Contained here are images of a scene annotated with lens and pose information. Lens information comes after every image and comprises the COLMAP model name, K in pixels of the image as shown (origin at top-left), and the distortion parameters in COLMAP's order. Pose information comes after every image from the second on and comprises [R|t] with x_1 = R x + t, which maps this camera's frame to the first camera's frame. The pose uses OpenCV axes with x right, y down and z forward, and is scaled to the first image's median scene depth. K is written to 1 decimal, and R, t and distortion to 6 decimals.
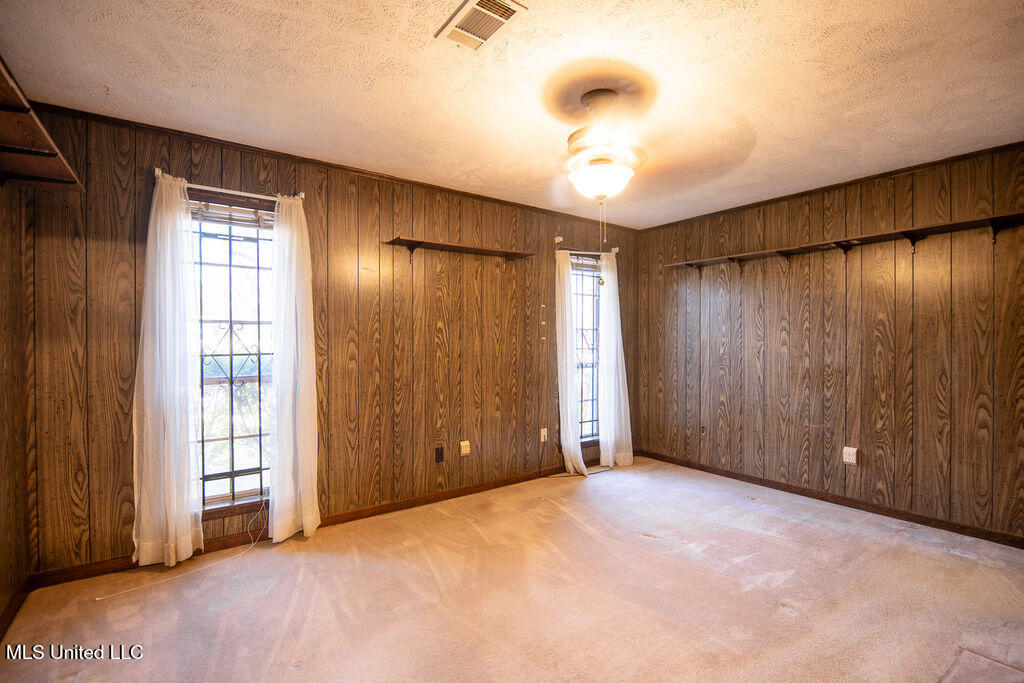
lens RADIAL K [[470.5, 0, 523.2], [0, 470.5, 343.9], [0, 0, 1]] dist [-0.016567, -0.000779]
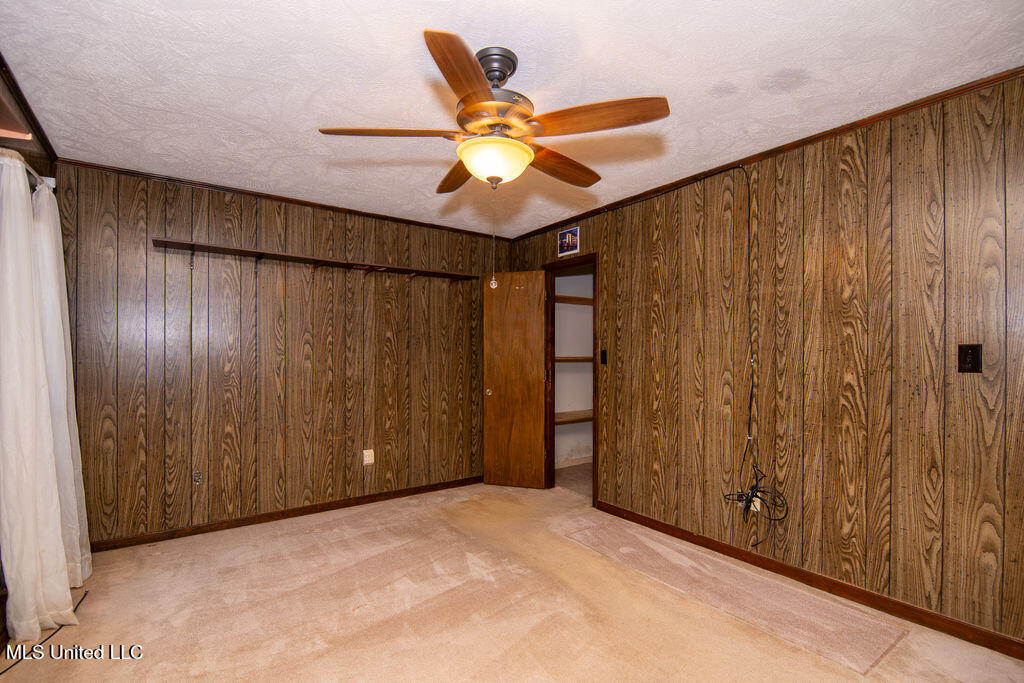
lens RADIAL K [[470.5, 0, 523.2], [0, 470.5, 343.9], [0, 0, 1]] dist [-0.016567, -0.000779]
pose [[-0.006299, 0.024021, 0.999692, -0.429796], [0.005436, 0.999697, -0.023987, -0.004009], [-0.999965, 0.005284, -0.006428, 0.618822]]
